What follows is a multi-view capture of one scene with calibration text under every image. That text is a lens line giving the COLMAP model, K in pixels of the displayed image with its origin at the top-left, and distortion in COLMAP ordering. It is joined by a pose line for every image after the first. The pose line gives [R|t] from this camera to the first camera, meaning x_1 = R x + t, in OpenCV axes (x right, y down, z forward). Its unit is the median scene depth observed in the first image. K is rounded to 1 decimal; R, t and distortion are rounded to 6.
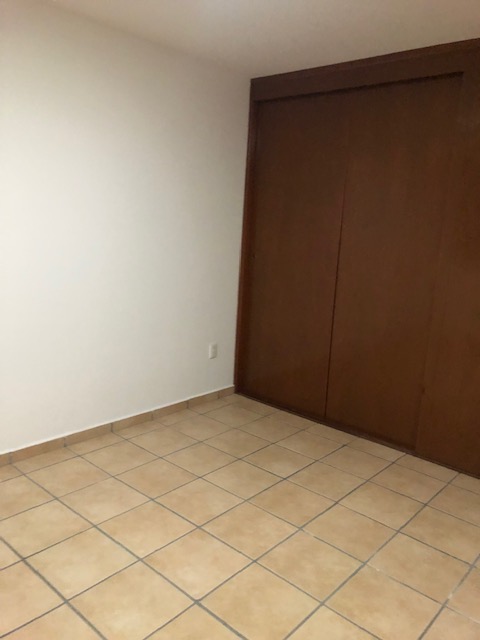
lens RADIAL K [[523.7, 0, 240.0], [0, 523.7, 320.0], [0, 0, 1]] dist [0.032666, -0.054911]
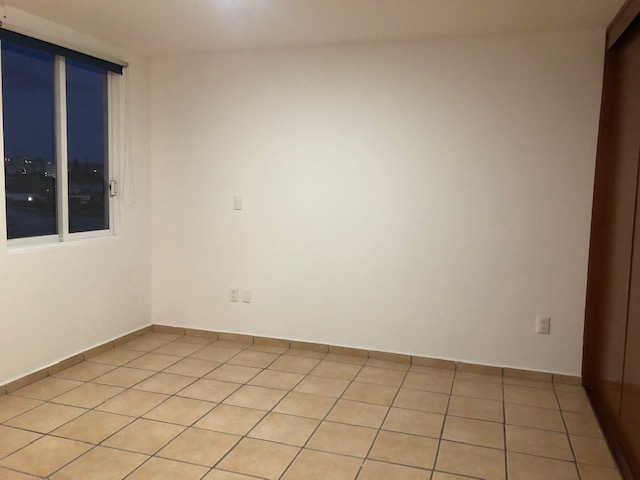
lens RADIAL K [[523.7, 0, 320.0], [0, 523.7, 240.0], [0, 0, 1]] dist [0.032666, -0.054911]
pose [[0.410260, 0.057733, -0.910139, 0.873939], [-0.172546, 0.984883, -0.015303, -0.011822], [0.895497, 0.163319, 0.414020, 0.329287]]
